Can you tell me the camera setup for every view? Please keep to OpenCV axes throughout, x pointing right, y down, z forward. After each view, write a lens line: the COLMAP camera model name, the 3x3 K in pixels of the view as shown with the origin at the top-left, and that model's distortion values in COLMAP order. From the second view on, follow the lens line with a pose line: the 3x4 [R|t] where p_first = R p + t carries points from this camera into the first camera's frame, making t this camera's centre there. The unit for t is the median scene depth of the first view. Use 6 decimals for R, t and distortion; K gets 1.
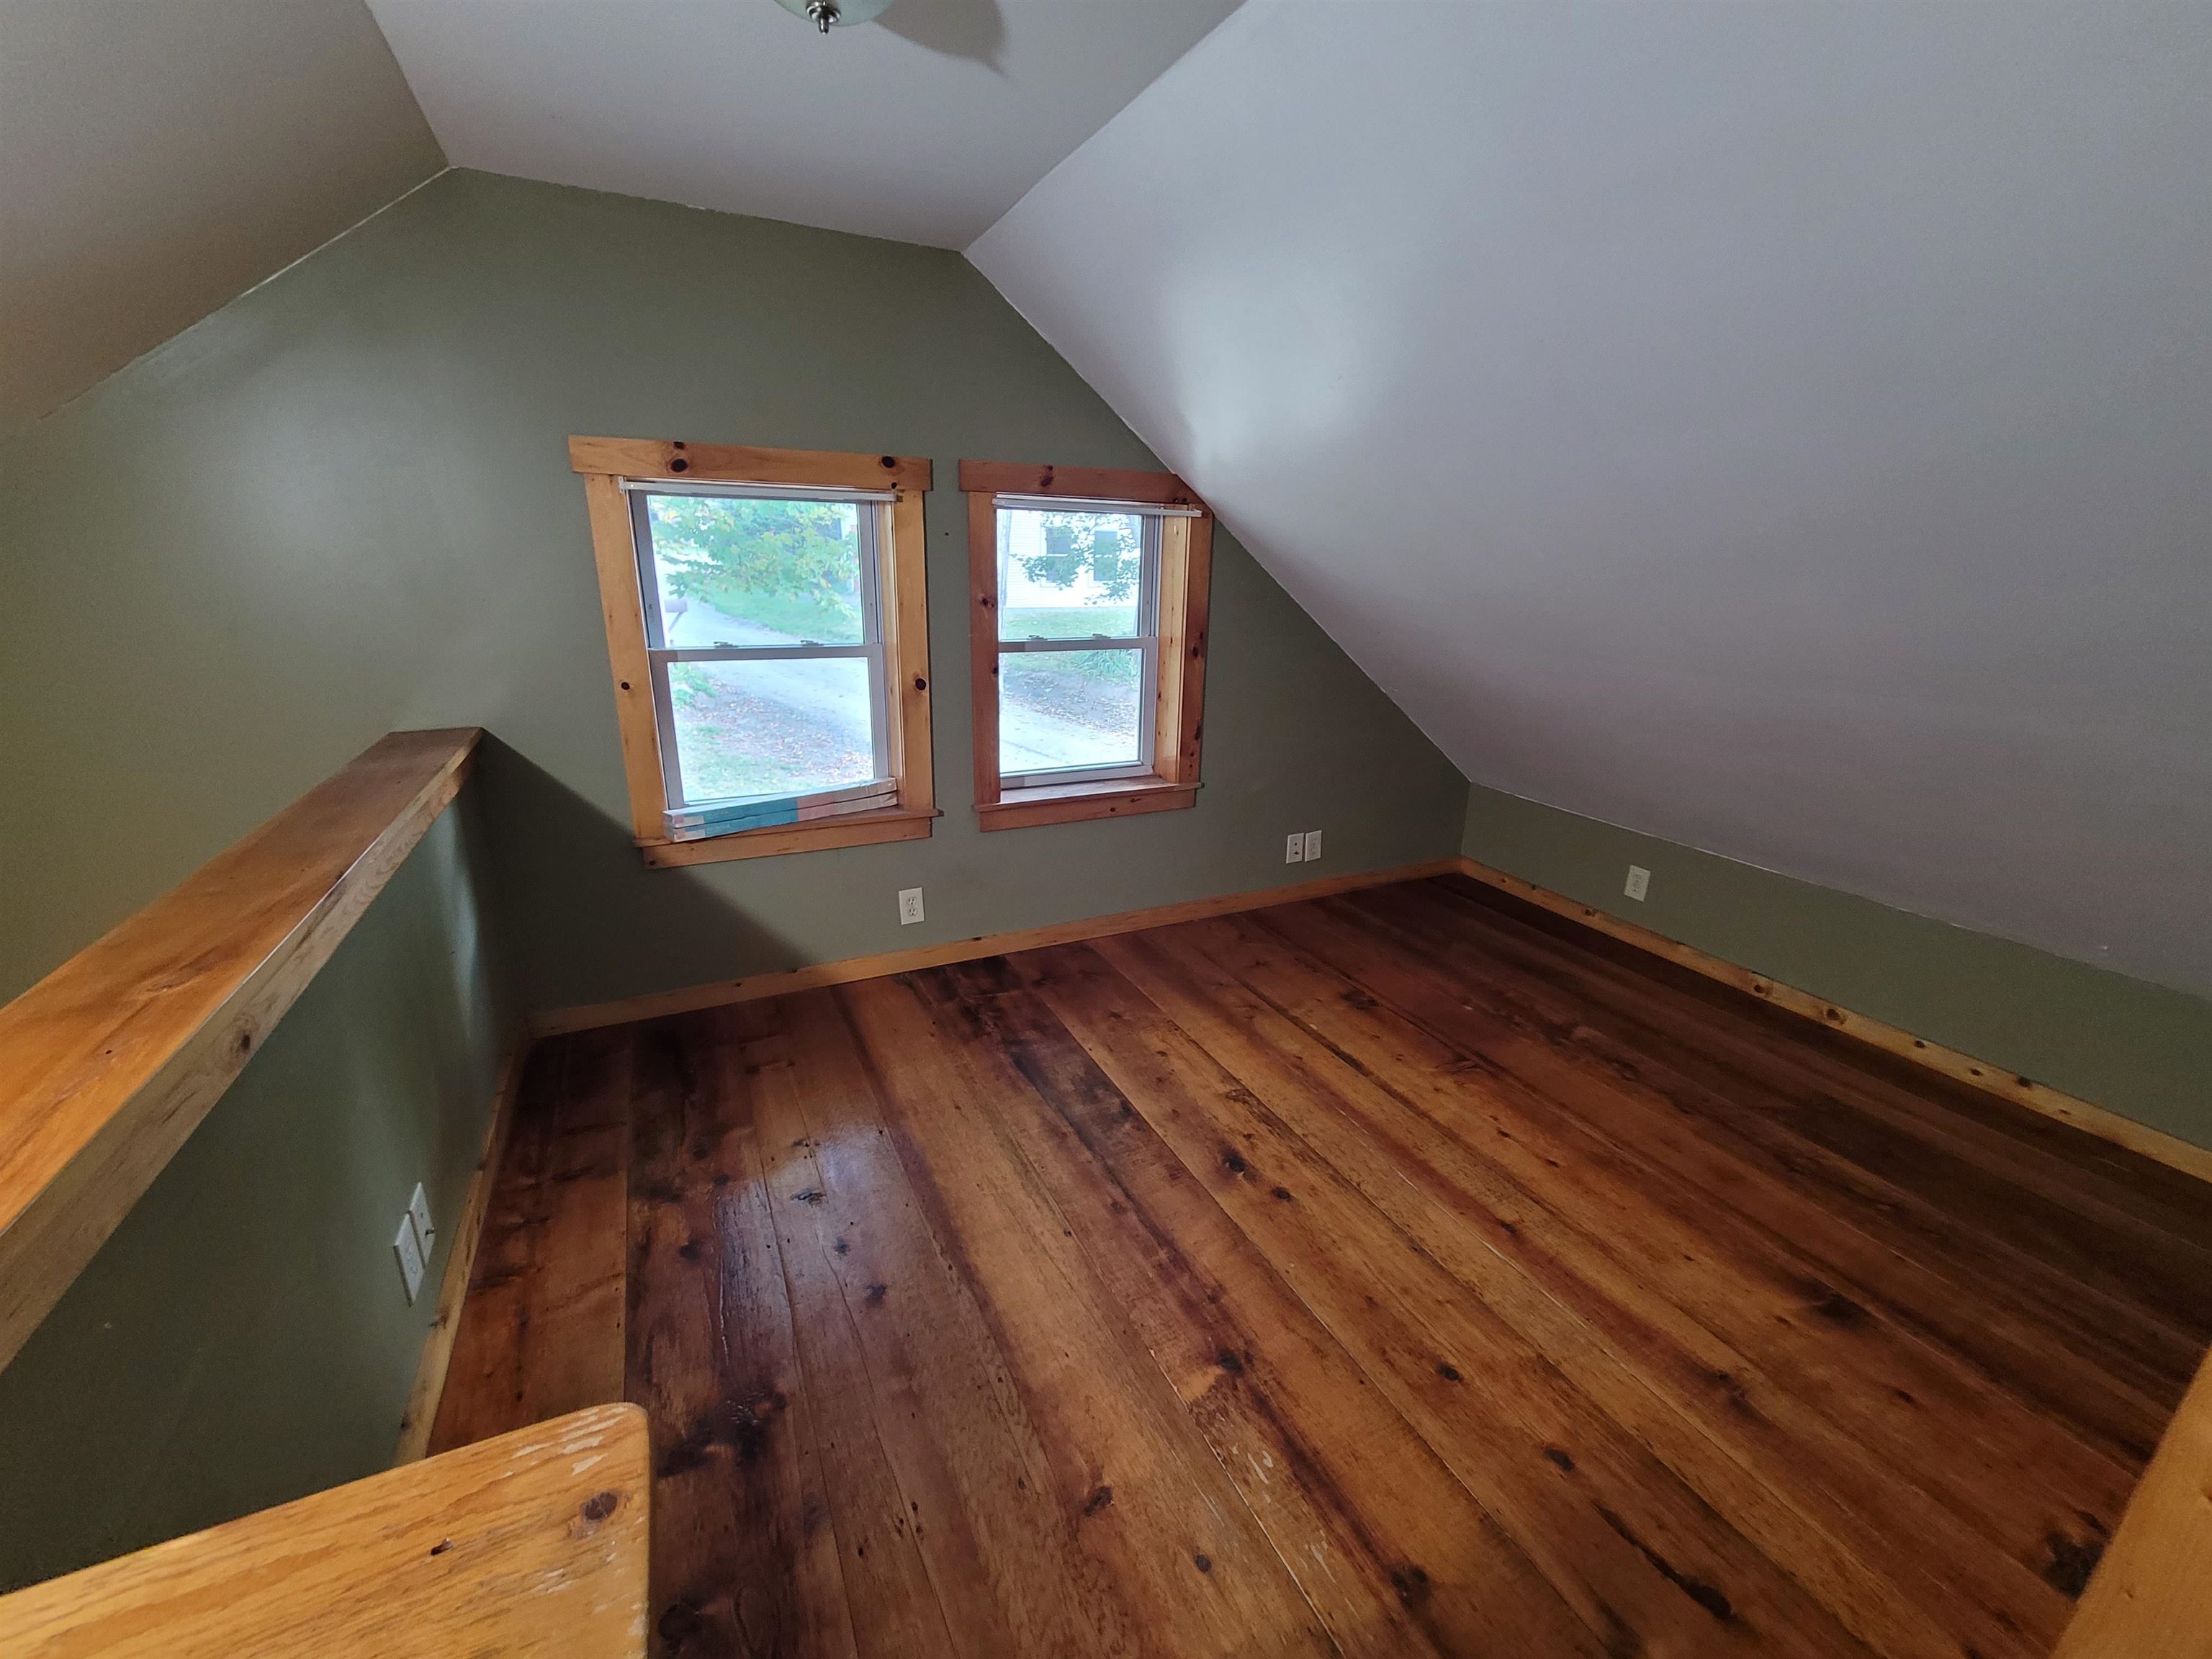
lens RADIAL K [[897.8, 0, 1097.7], [0, 897.8, 835.8], [0, 0, 1]] dist [-0.004570, 0.001323]
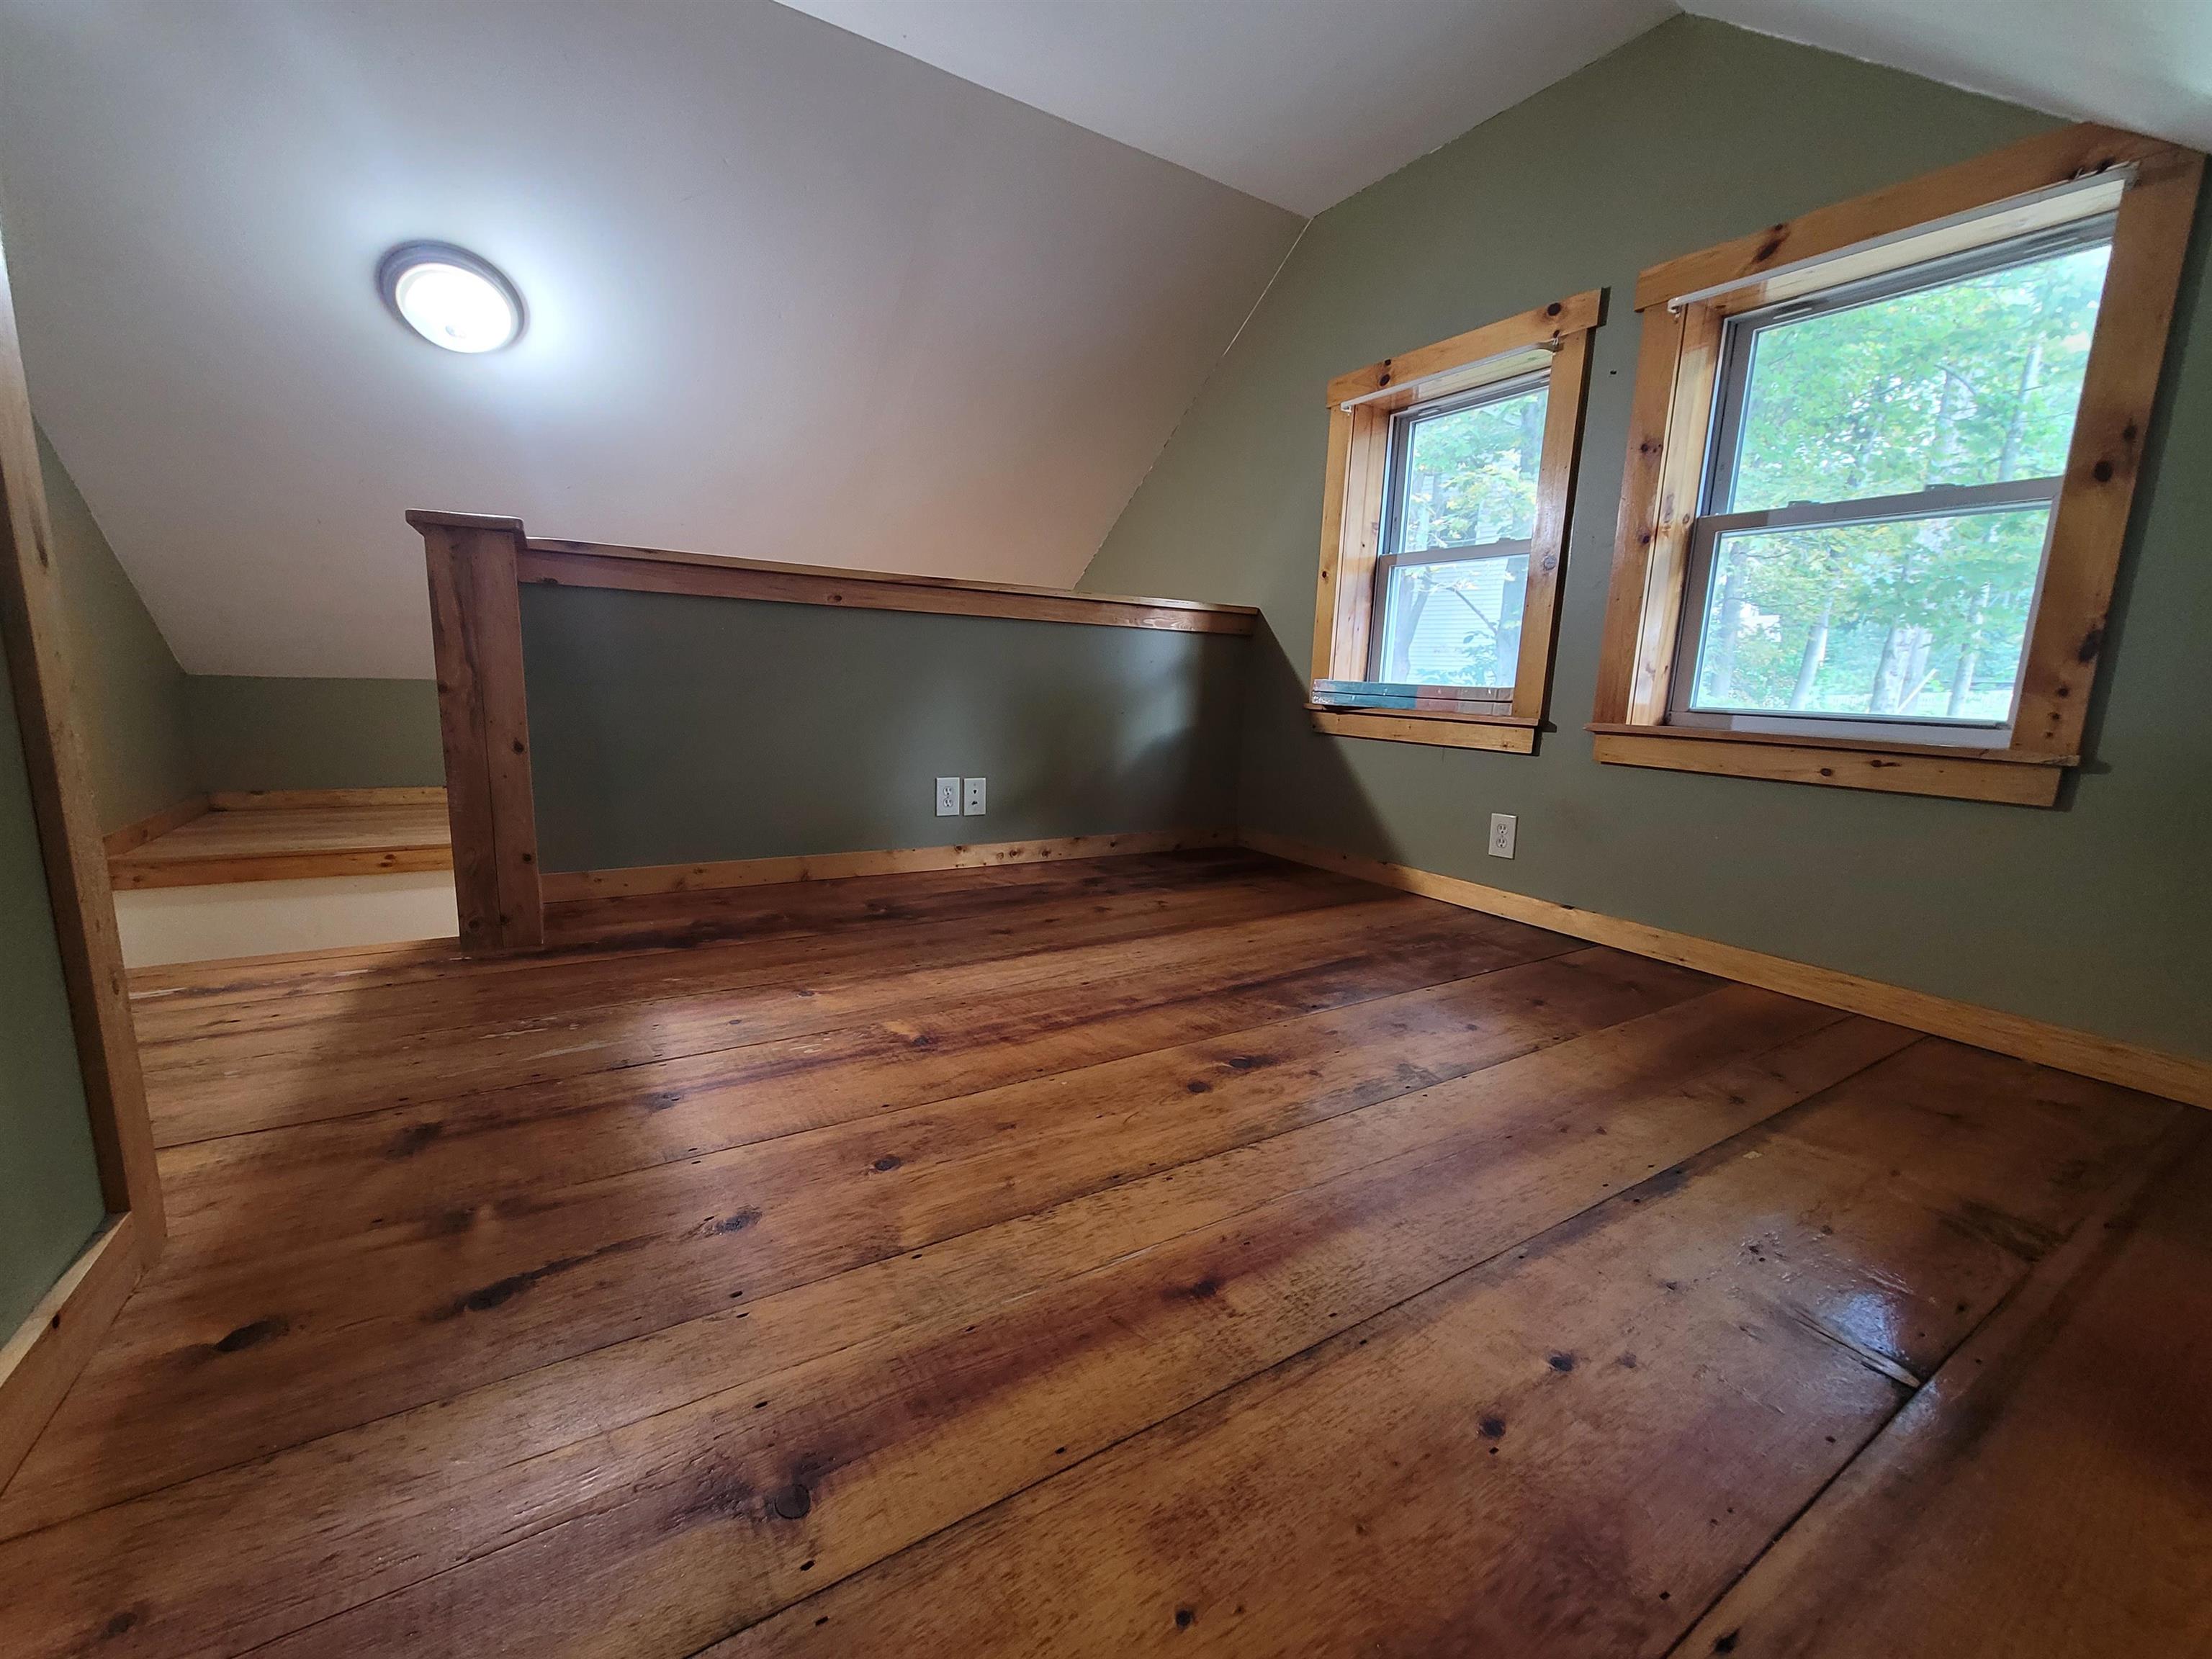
lens RADIAL K [[897.8, 0, 1100.1], [0, 897.8, 830.5], [0, 0, 1]] dist [-0.004570, 0.001323]
pose [[0.105516, 0.153509, -0.982498, 0.878513], [-0.337170, 0.935010, 0.109878, 0.164130], [0.935512, 0.319675, 0.150417, 0.777939]]
